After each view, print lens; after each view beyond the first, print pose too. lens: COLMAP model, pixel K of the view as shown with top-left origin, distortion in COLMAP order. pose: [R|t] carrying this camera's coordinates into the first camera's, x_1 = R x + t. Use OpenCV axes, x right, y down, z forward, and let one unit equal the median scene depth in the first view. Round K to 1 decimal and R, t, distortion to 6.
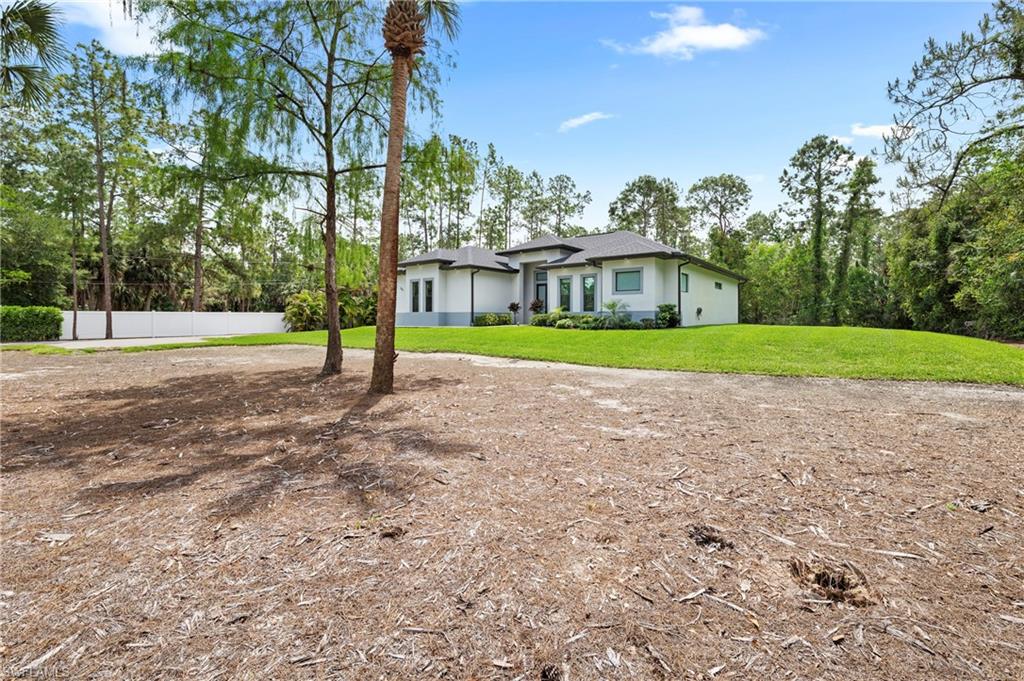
lens RADIAL K [[399.6, 0, 538.0], [0, 399.6, 327.6], [0, 0, 1]] dist [0.054365, 0.000004]
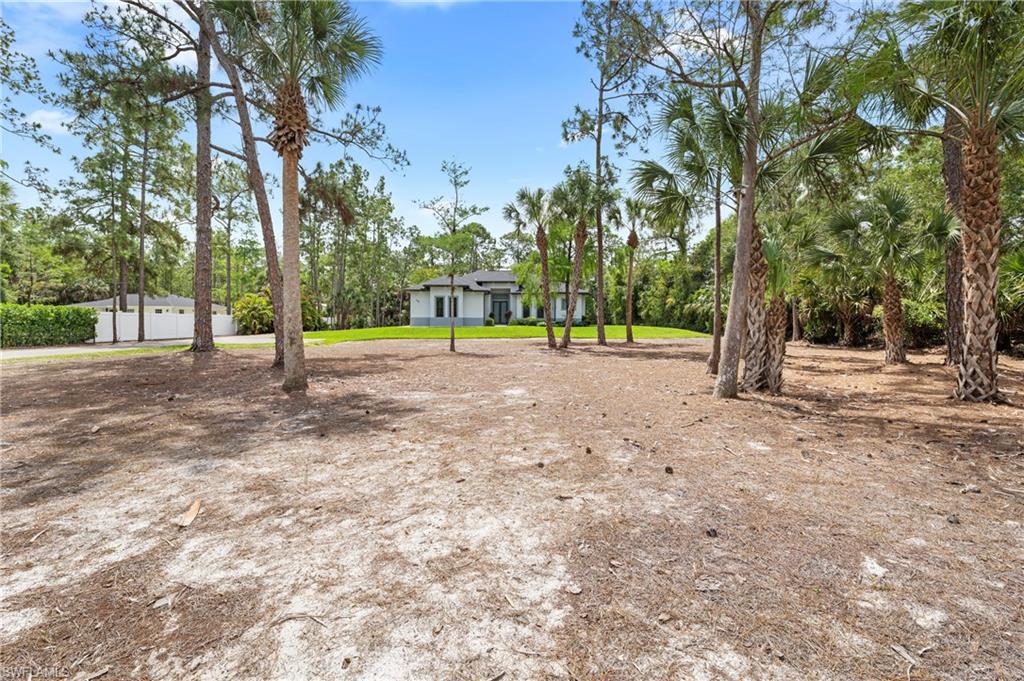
lens RADIAL K [[411.1, 0, 493.2], [0, 411.1, 321.3], [0, 0, 1]] dist [-0.001259, -0.000057]
pose [[0.777936, 0.005114, 0.628322, -1.159154], [0.005553, 0.999872, -0.015013, 0.002161], [-0.628318, 0.015168, 0.777808, -0.353693]]
